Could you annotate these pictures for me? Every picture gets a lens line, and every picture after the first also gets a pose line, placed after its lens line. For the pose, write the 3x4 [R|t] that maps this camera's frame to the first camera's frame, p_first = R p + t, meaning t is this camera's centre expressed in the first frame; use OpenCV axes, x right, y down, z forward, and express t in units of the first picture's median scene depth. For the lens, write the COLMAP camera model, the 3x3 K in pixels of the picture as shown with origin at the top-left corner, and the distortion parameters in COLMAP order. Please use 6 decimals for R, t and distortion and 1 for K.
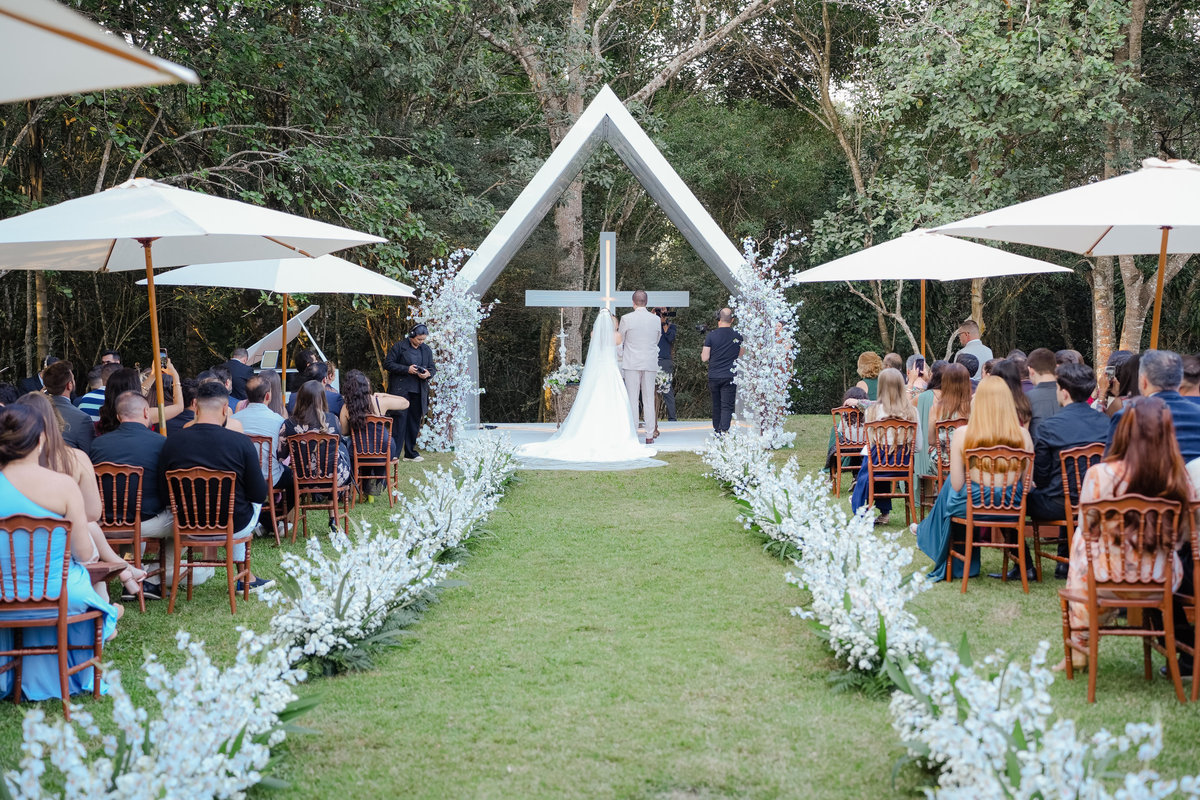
lens RADIAL K [[1006.4, 0, 600.0], [0, 1006.4, 400.0], [0, 0, 1]] dist [0.144669, -0.246855]
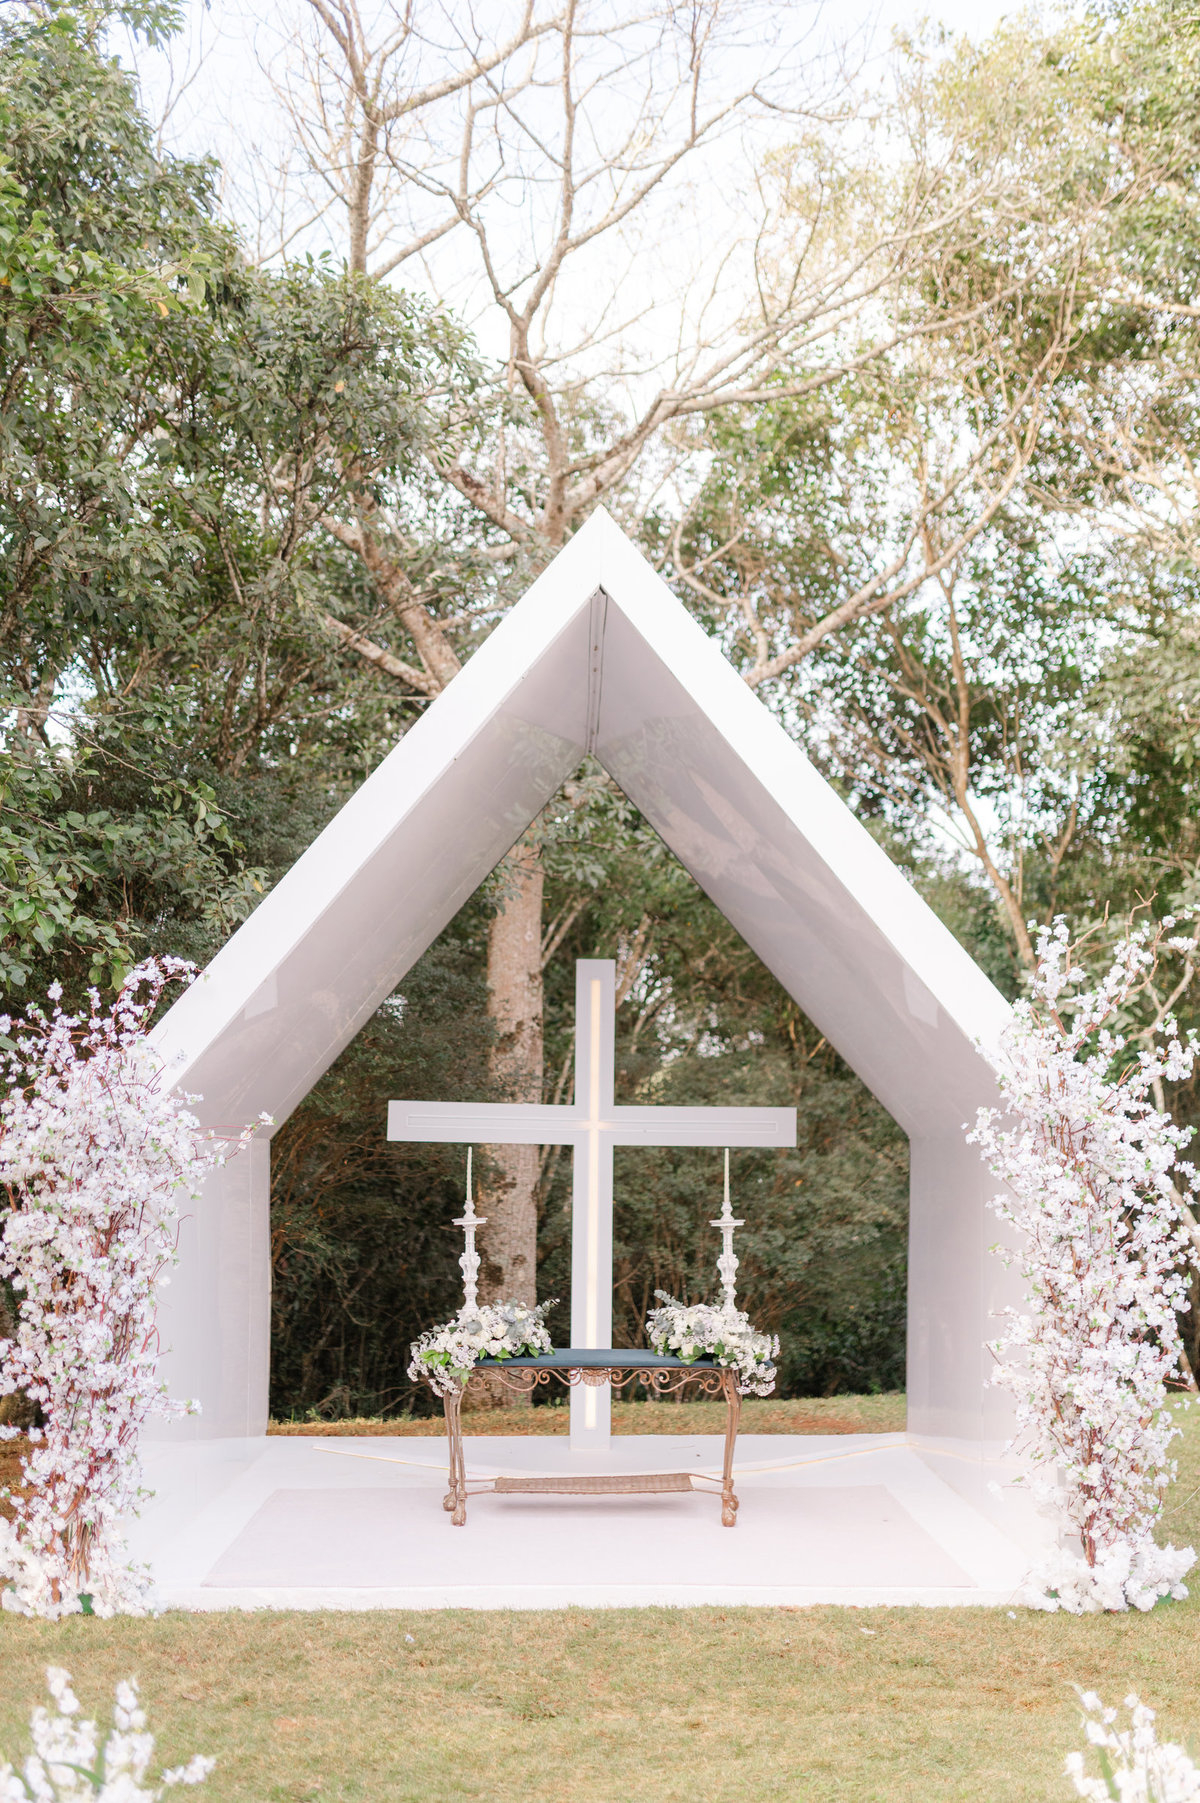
lens RADIAL K [[1512.2, 0, 604.7], [0, 1512.2, 934.5], [0, 0, 1]] dist [0.144669, -0.246855]
pose [[0.999739, 0.013189, 0.018660, -0.000853], [-0.008374, 0.971266, -0.237848, -0.038082], [-0.021261, 0.237630, 0.971123, 0.496149]]
